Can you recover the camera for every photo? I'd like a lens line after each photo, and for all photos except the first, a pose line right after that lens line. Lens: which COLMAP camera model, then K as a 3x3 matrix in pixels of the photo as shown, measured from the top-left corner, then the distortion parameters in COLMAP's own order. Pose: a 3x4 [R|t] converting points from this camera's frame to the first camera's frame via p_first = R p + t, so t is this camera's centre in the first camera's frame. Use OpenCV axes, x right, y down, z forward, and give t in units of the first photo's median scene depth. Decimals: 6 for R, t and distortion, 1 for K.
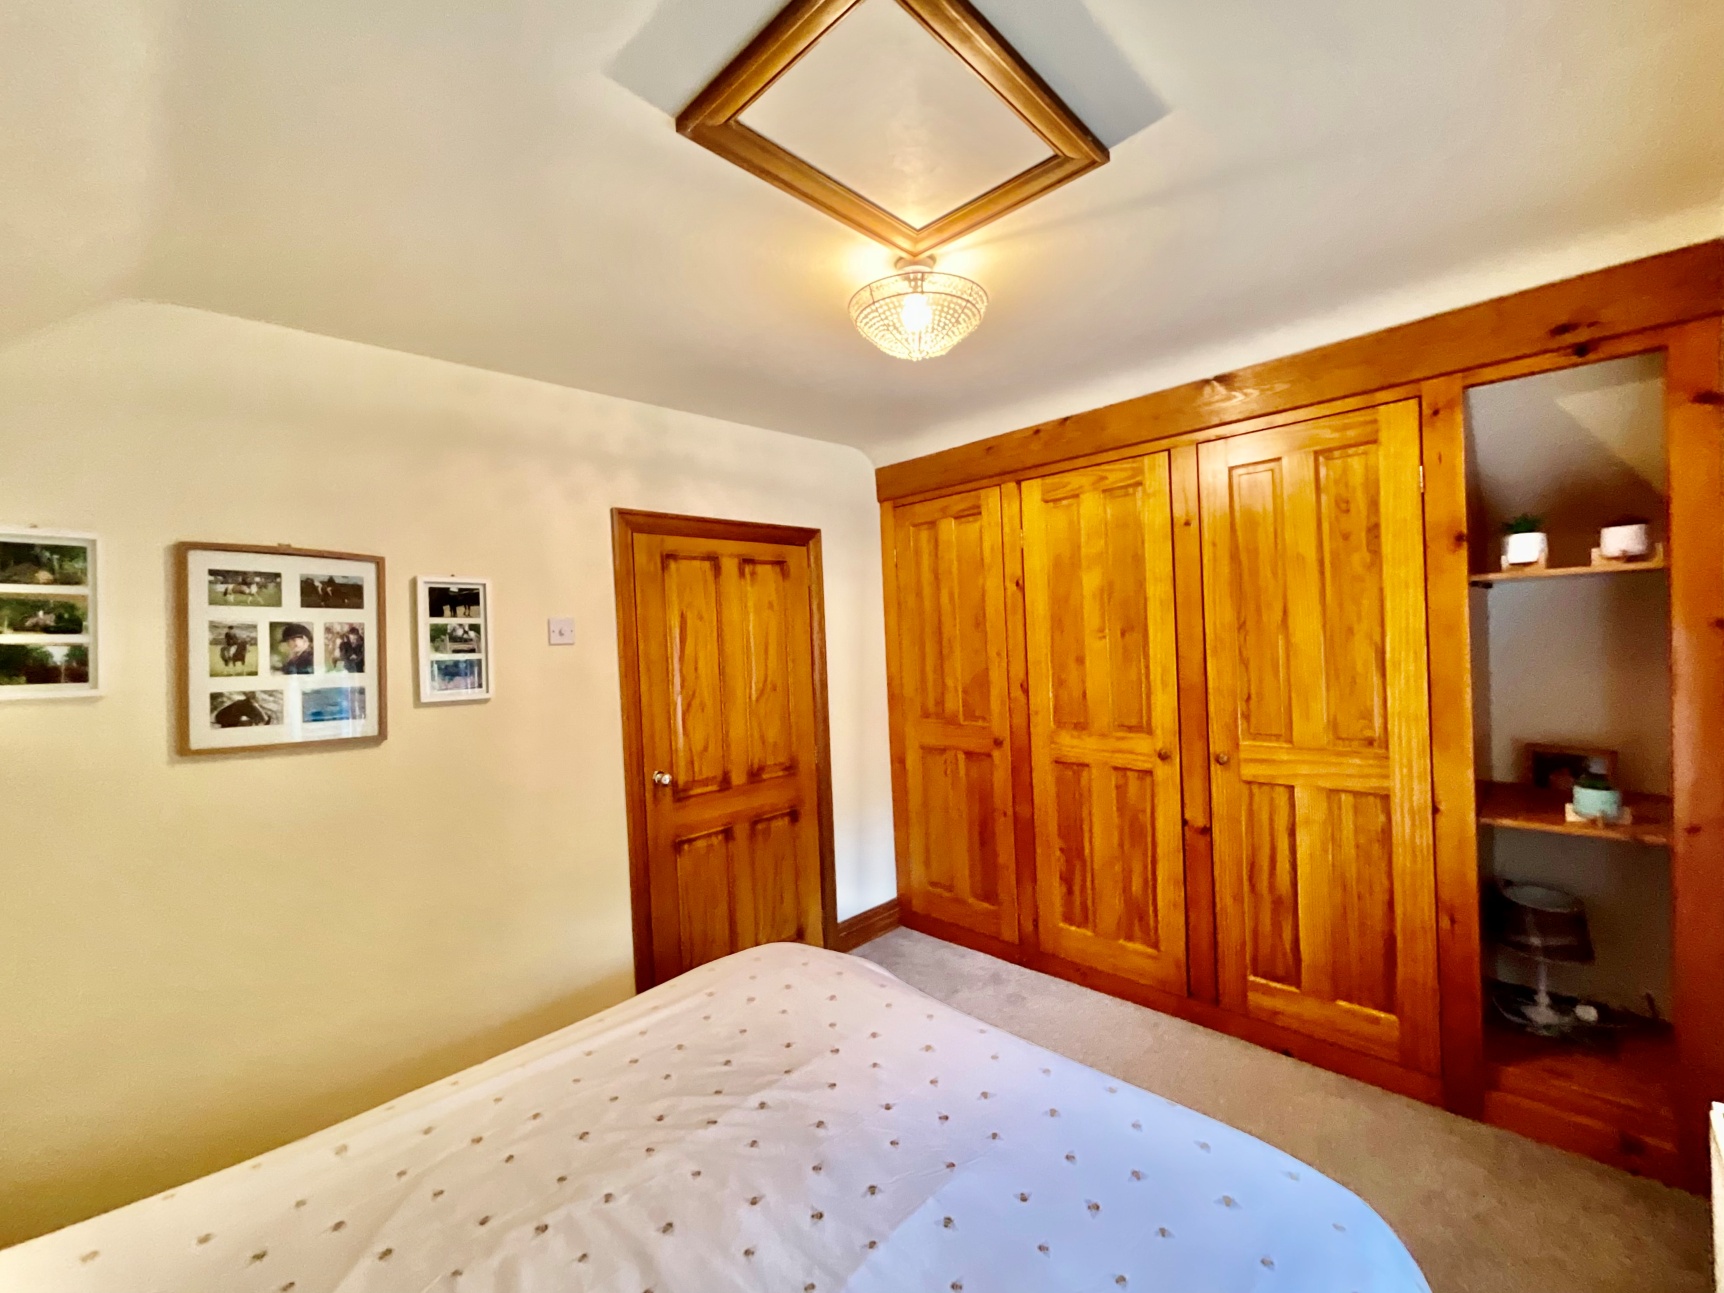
lens RADIAL K [[701.9, 0, 852.4], [0, 701.9, 646.2], [0, 0, 1]] dist [0.002122, 0.001199]
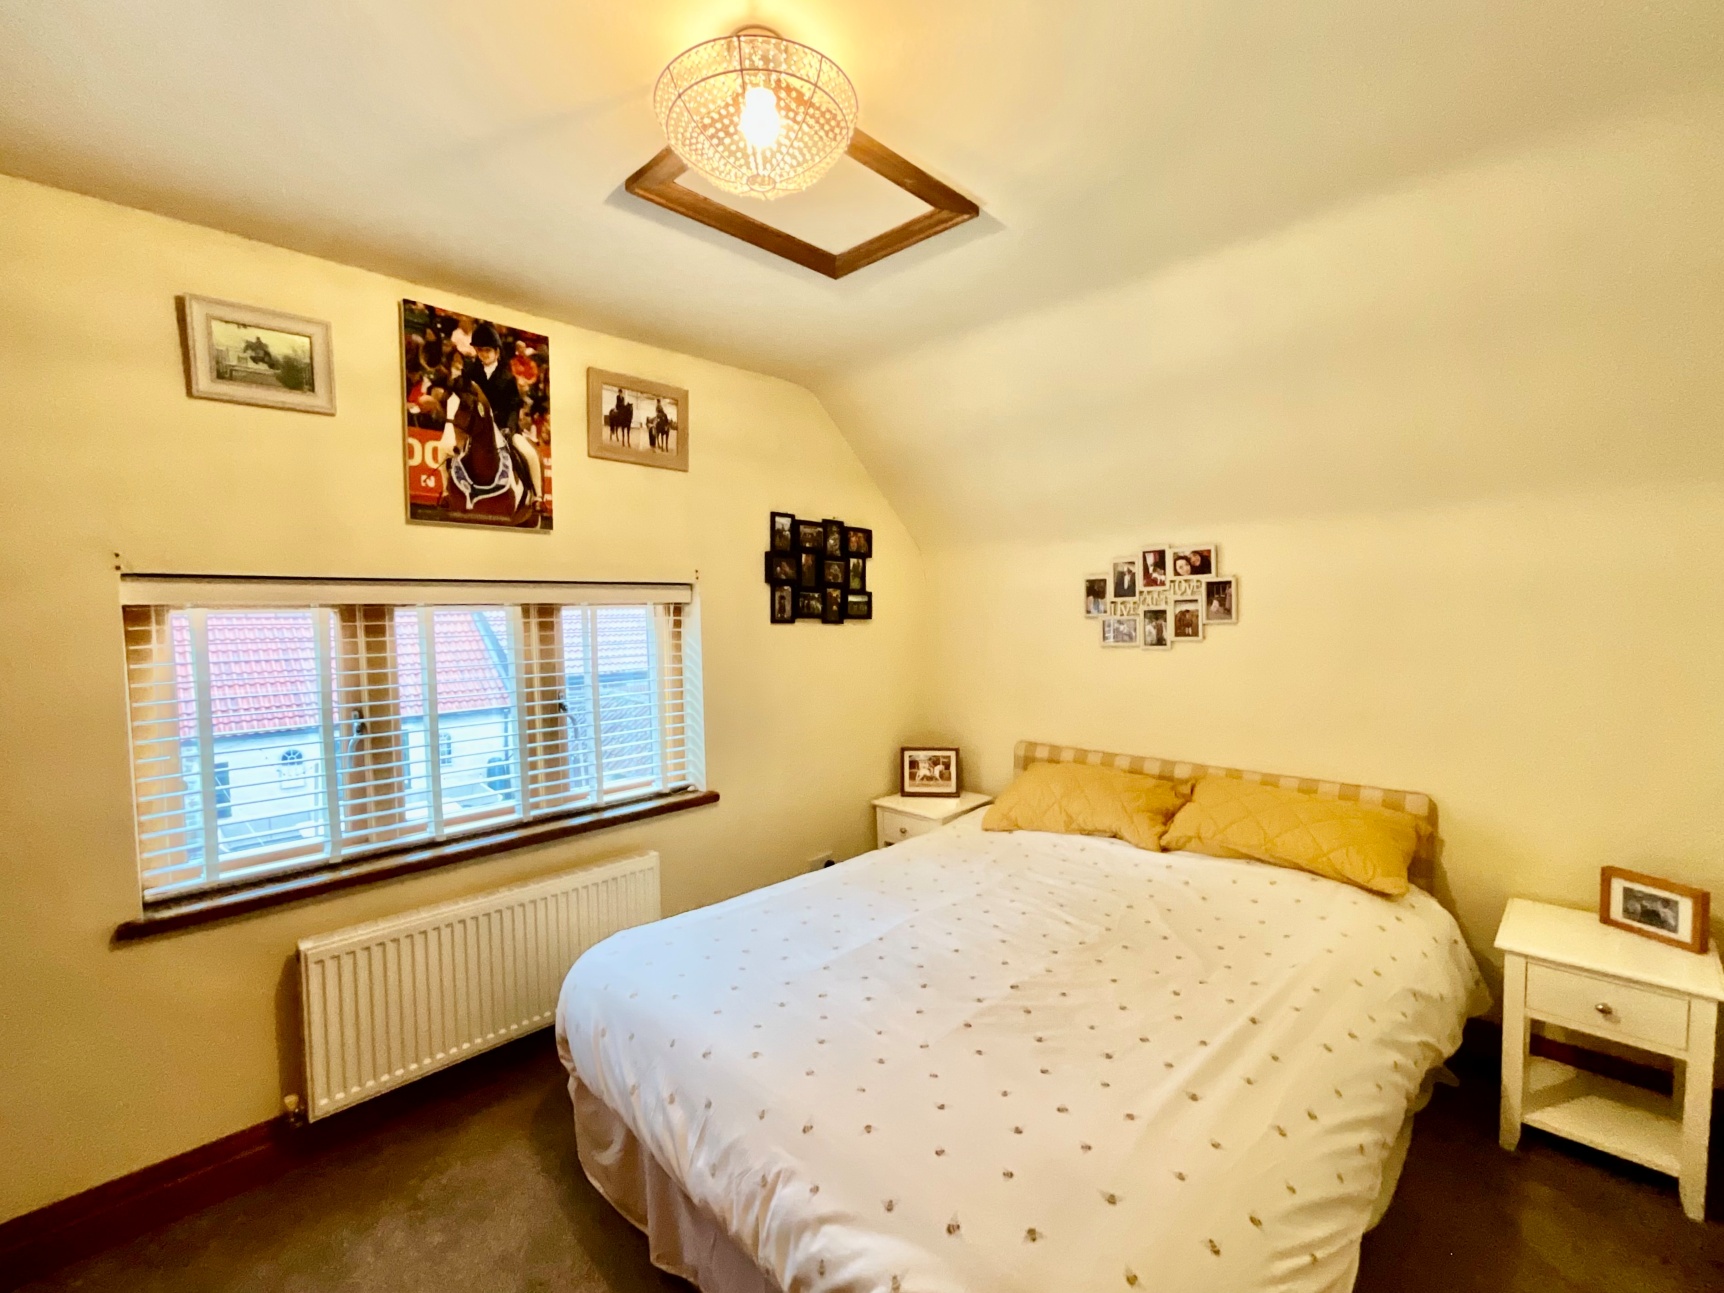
lens RADIAL K [[752.5, 0, 858.5], [0, 752.5, 641.4], [0, 0, 1]] dist [-0.010423, -0.000061]
pose [[-0.998337, 0.057169, -0.007369, 0.027684], [0.056683, 0.996895, 0.054662, 0.003077], [0.010471, 0.054153, -0.998478, 1.495323]]
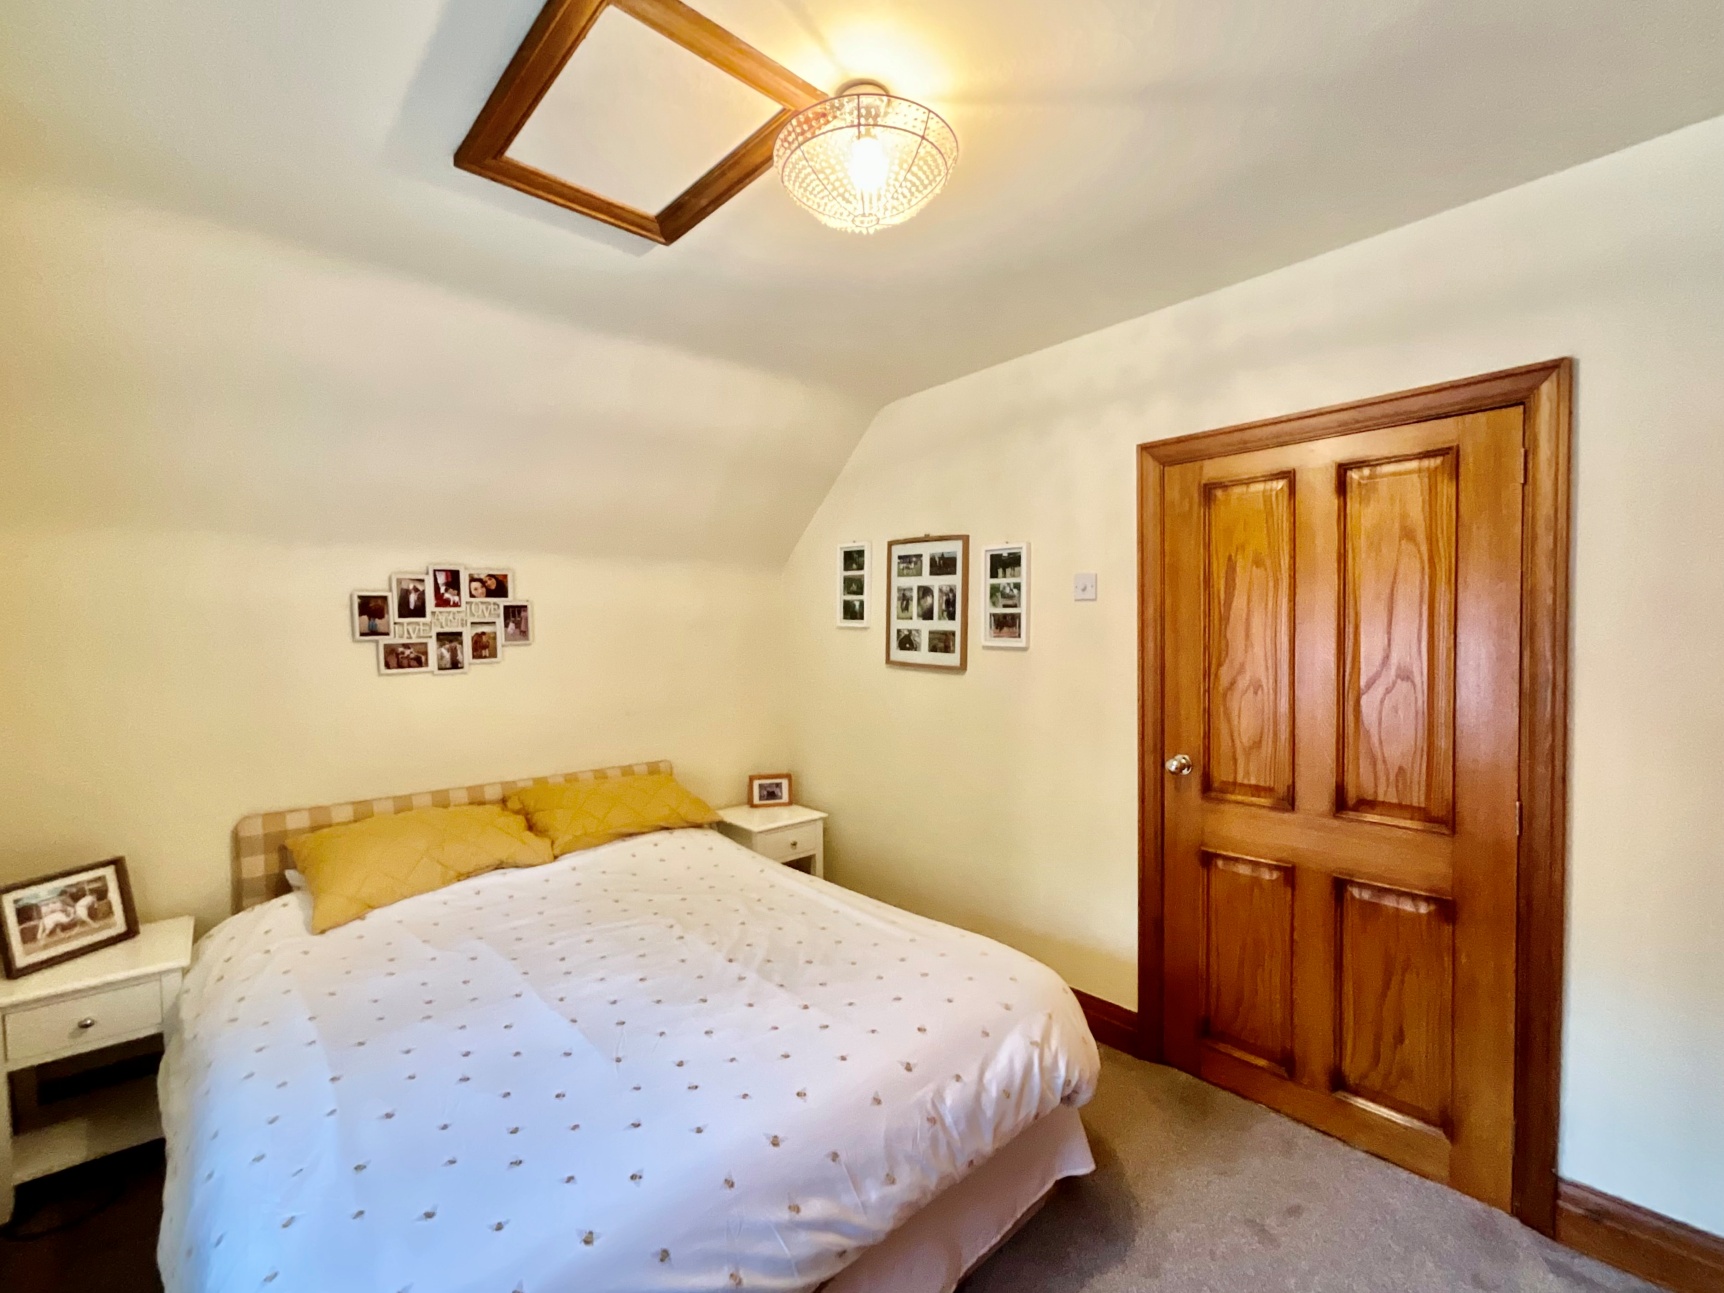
lens RADIAL K [[749.6, 0, 871.3], [0, 749.6, 642.7], [0, 0, 1]] dist [0.002335, 0.000666]
pose [[-0.035901, 0.059742, -0.997568, 0.786763], [0.001123, 0.998213, 0.059740, -0.007462], [0.999355, 0.001024, -0.035904, 0.878638]]
